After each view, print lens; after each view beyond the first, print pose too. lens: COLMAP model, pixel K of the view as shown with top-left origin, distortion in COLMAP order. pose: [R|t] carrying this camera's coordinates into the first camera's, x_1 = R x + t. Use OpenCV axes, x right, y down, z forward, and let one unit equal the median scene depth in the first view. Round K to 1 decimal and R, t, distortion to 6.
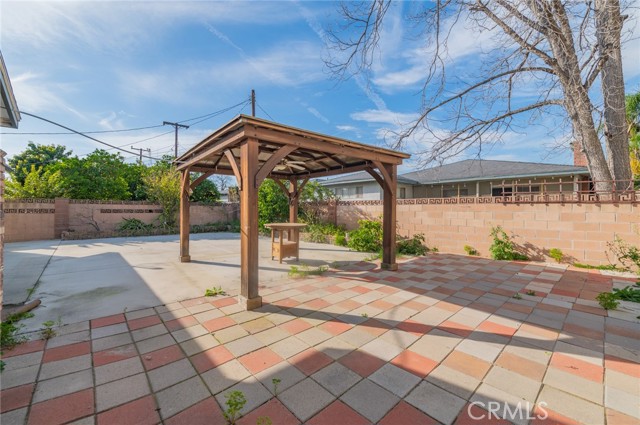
lens RADIAL K [[256.2, 0, 319.9], [0, 256.2, 208.3], [0, 0, 1]] dist [0.014991, -0.003269]
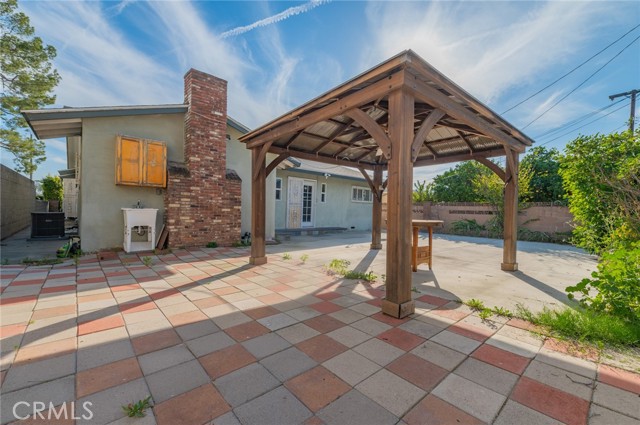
lens RADIAL K [[271.7, 0, 319.4], [0, 271.7, 212.2], [0, 0, 1]] dist [0.012064, -0.000091]
pose [[-0.005867, 0.004277, -0.999974, 0.969477], [-0.028976, 0.999570, 0.004445, 0.062511], [0.999563, 0.029001, -0.005741, 1.059566]]
